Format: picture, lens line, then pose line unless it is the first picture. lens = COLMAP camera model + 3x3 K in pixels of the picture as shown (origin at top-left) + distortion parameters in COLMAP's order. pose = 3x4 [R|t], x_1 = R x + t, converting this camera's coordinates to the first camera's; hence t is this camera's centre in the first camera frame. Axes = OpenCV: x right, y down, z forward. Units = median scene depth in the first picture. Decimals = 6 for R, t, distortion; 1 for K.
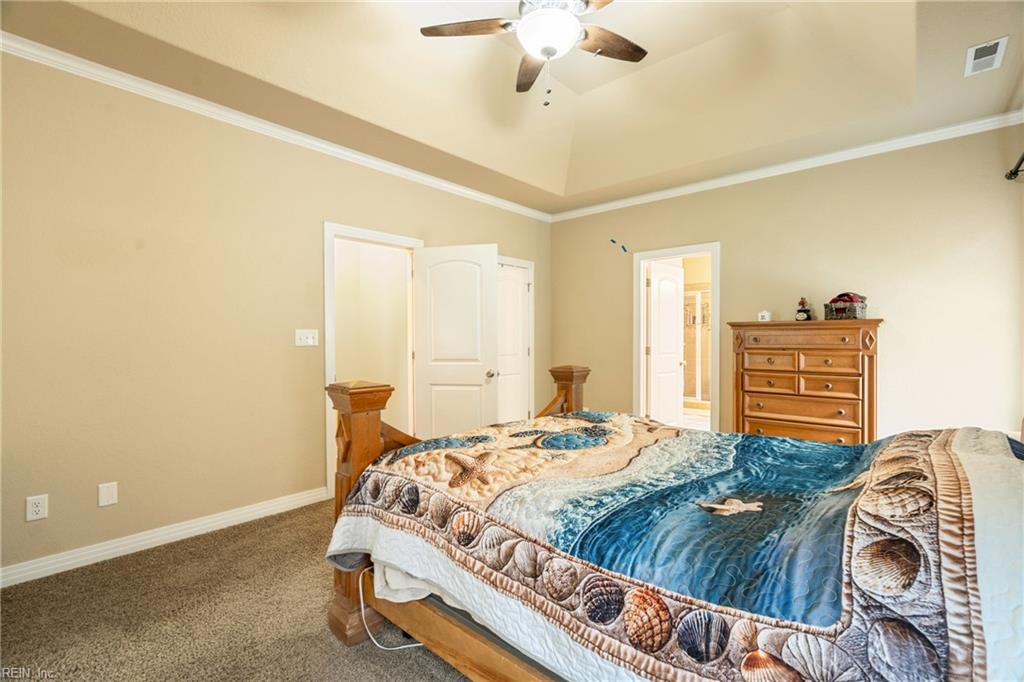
lens RADIAL K [[465.2, 0, 511.8], [0, 465.2, 338.9], [0, 0, 1]] dist [-0.002090, 0.001119]
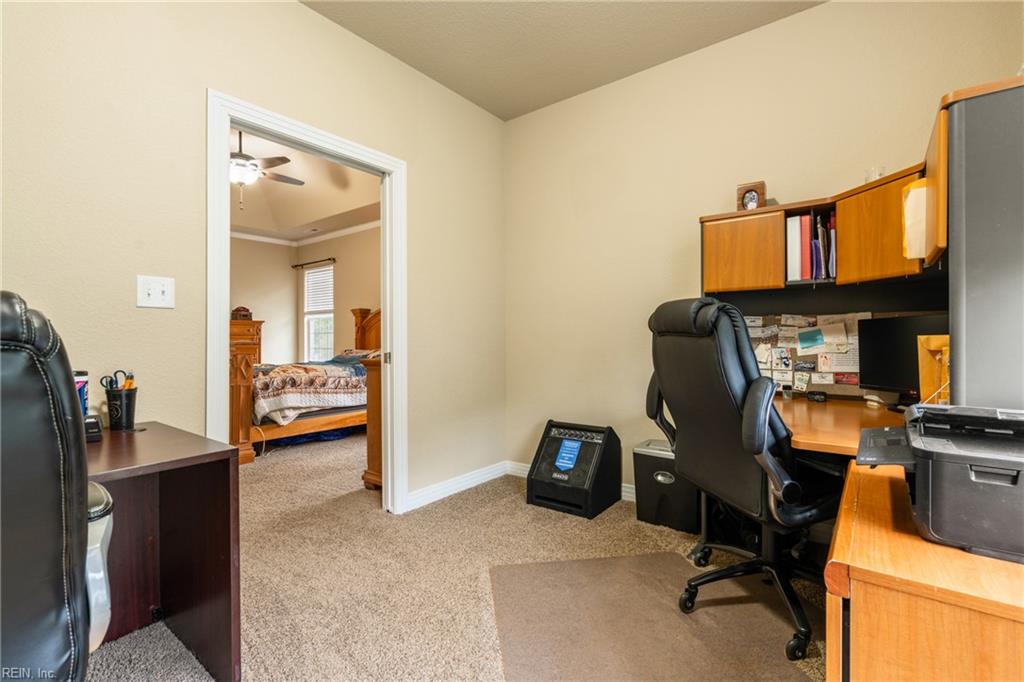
lens RADIAL K [[465.2, 0, 512.2], [0, 465.2, 341.5], [0, 0, 1]] dist [-0.002090, 0.001119]
pose [[-0.069518, -0.000755, 0.997580, -3.501064], [0.009217, 0.999957, 0.001399, 0.146503], [-0.997538, 0.009292, -0.069508, -0.074111]]
